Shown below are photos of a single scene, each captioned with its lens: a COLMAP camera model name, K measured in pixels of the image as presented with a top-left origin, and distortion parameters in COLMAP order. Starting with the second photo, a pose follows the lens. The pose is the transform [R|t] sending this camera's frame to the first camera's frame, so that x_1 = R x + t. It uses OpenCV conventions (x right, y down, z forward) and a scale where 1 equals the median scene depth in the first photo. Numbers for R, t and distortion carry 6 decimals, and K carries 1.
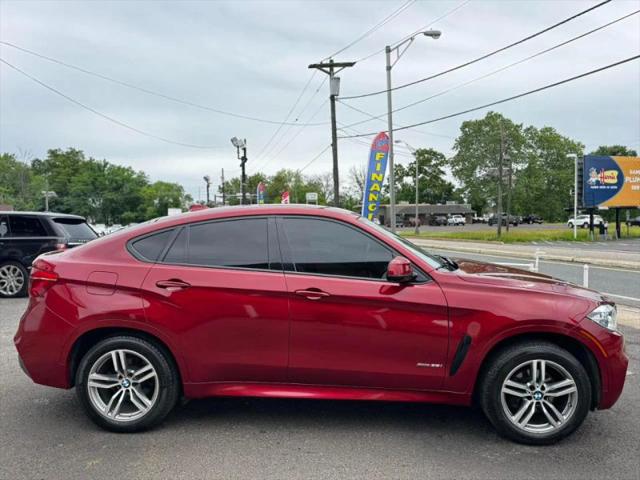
lens RADIAL K [[449.7, 0, 321.9], [0, 449.7, 239.8], [0, 0, 1]] dist [0.044574, -0.058082]
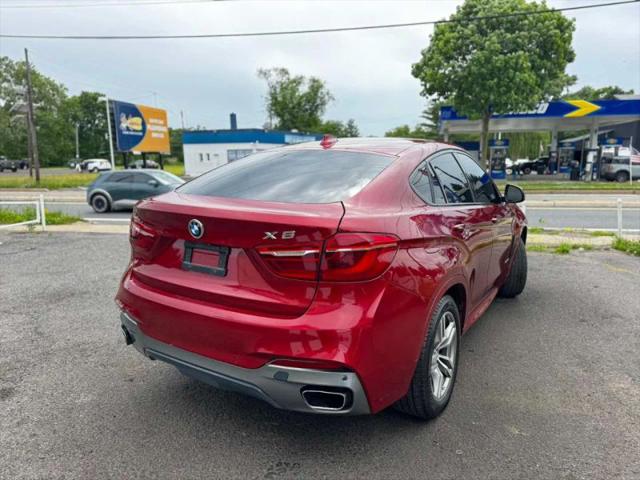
lens RADIAL K [[449.7, 0, 319.7], [0, 449.7, 242.4], [0, 0, 1]] dist [0.044574, -0.058082]
pose [[0.487258, -0.150863, 0.860128, -0.102041], [0.042705, 0.987902, 0.149082, -0.001197], [-0.872213, -0.035910, 0.487806, 0.067730]]
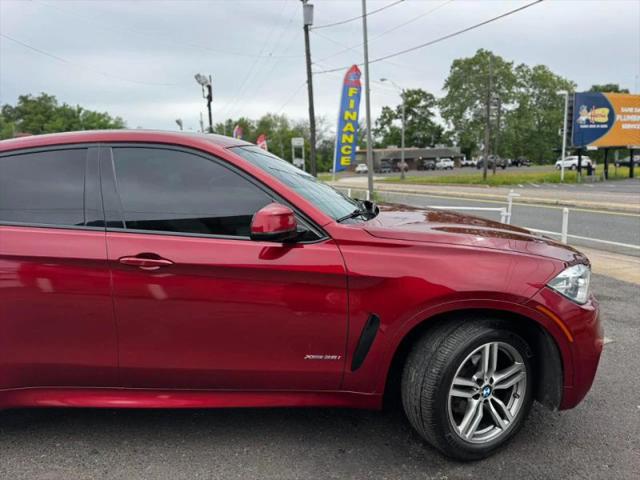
lens RADIAL K [[449.7, 0, 325.9], [0, 449.7, 242.4], [0, 0, 1]] dist [0.044574, -0.058082]
pose [[0.999404, -0.020072, 0.028091, 0.016684], [0.016481, 0.992308, 0.122693, 0.001219], [-0.030337, -0.122157, 0.992047, 0.024791]]
